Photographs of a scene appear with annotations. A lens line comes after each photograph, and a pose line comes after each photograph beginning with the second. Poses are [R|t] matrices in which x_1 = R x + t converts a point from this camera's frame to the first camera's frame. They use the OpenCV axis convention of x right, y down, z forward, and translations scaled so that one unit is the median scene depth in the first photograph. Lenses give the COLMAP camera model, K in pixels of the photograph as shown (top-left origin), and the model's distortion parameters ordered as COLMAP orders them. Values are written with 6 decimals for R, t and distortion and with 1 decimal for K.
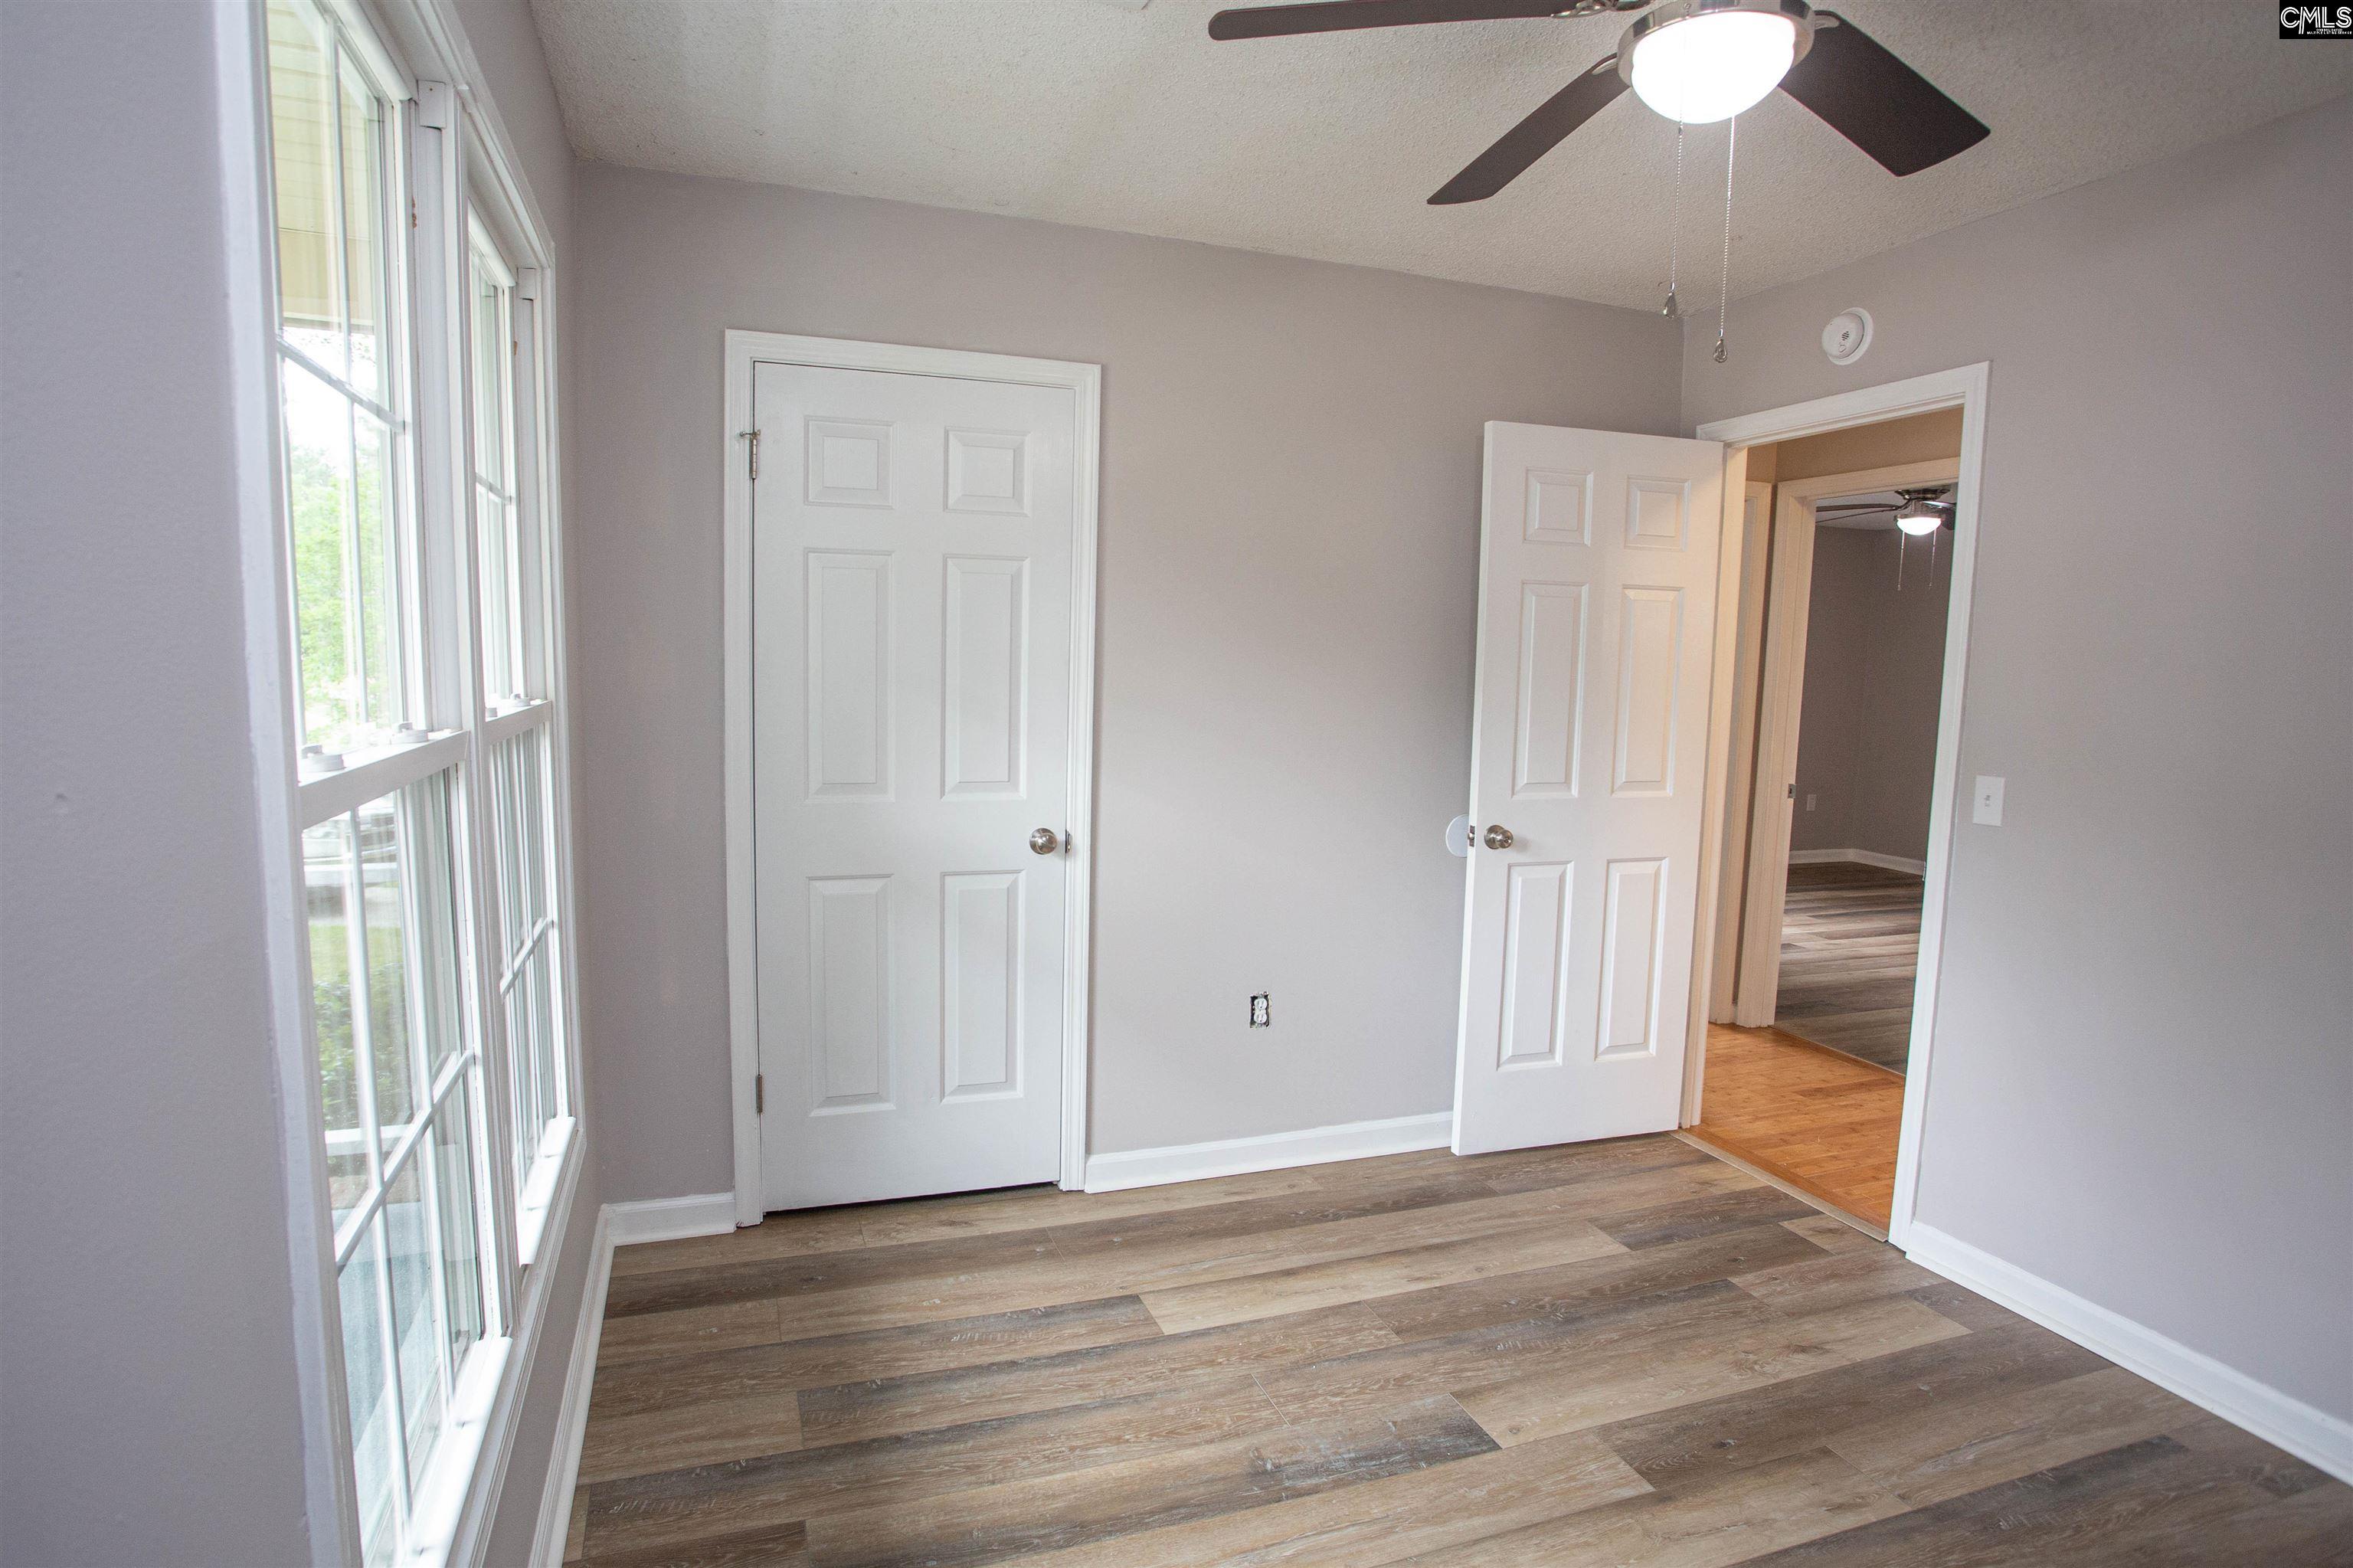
lens RADIAL K [[1207.9, 0, 1112.6], [0, 1207.9, 786.6], [0, 0, 1]] dist [-0.065679, 0.023387]
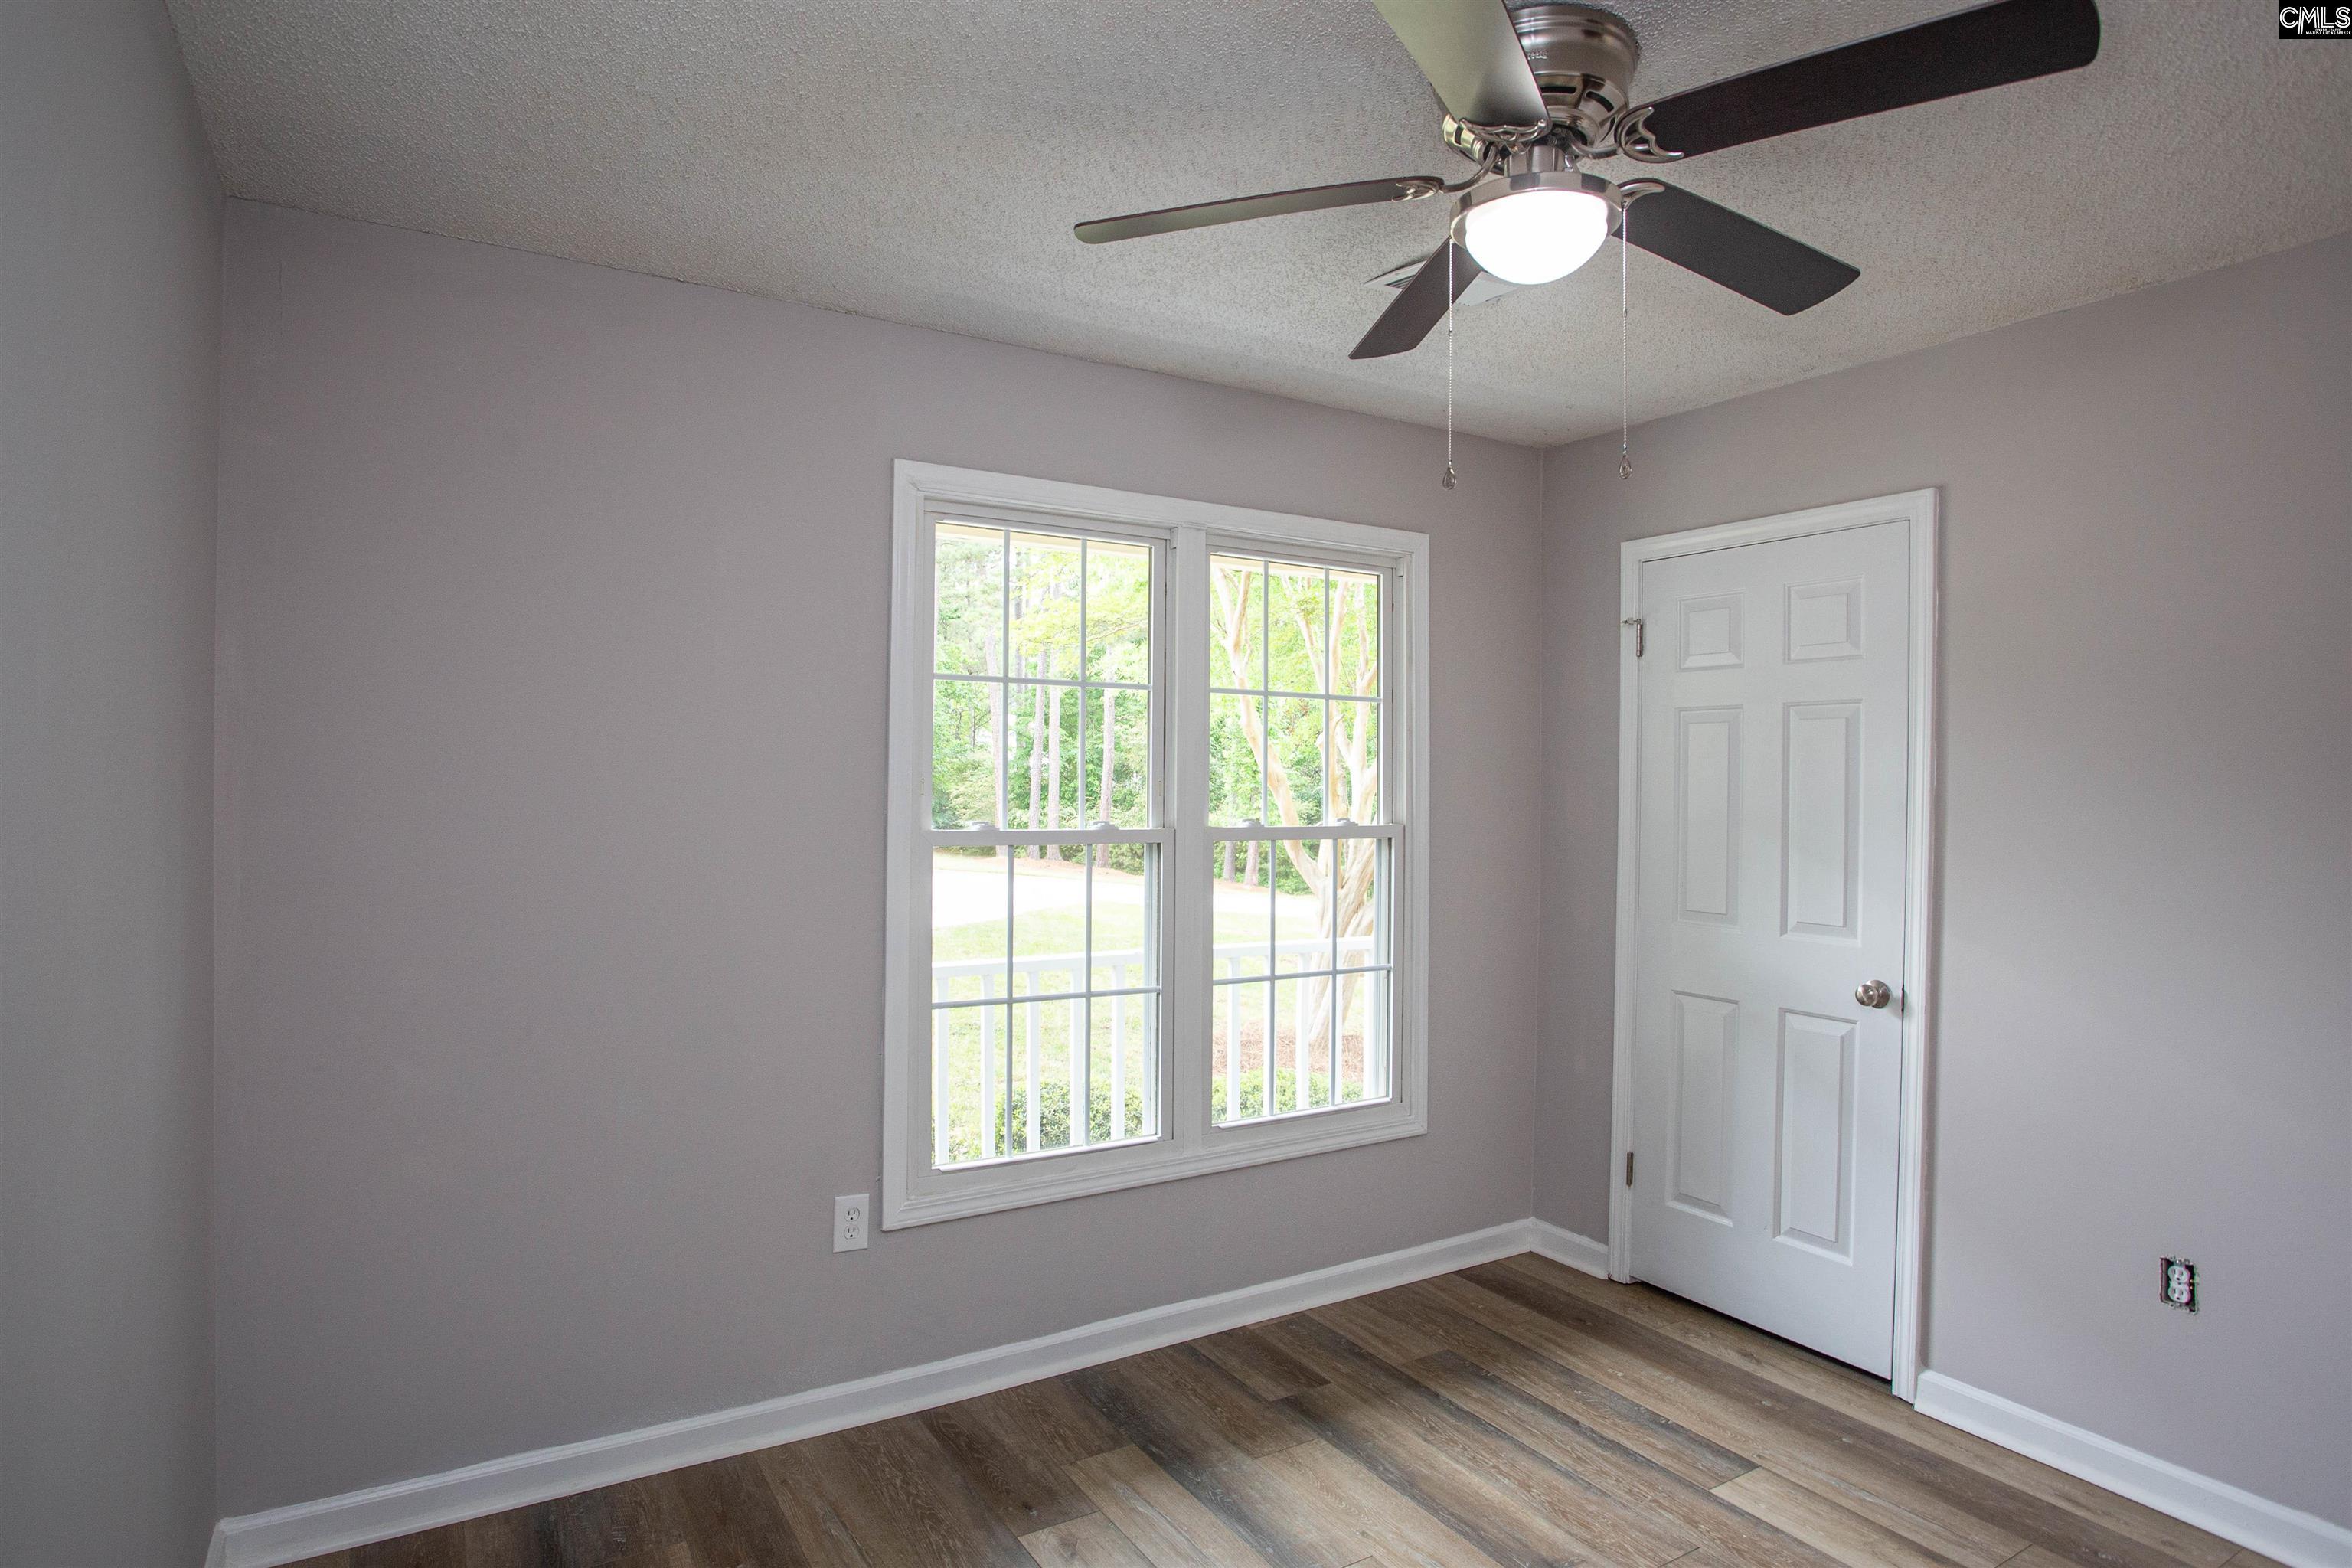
lens RADIAL K [[1207.4, 0, 1175.4], [0, 1207.4, 779.0], [0, 0, 1]] dist [-0.065679, 0.023387]
pose [[0.252955, -0.020369, -0.967264, 0.738461], [-0.114655, 0.992102, -0.050876, -0.012606], [0.960660, 0.123771, 0.248622, 0.236283]]
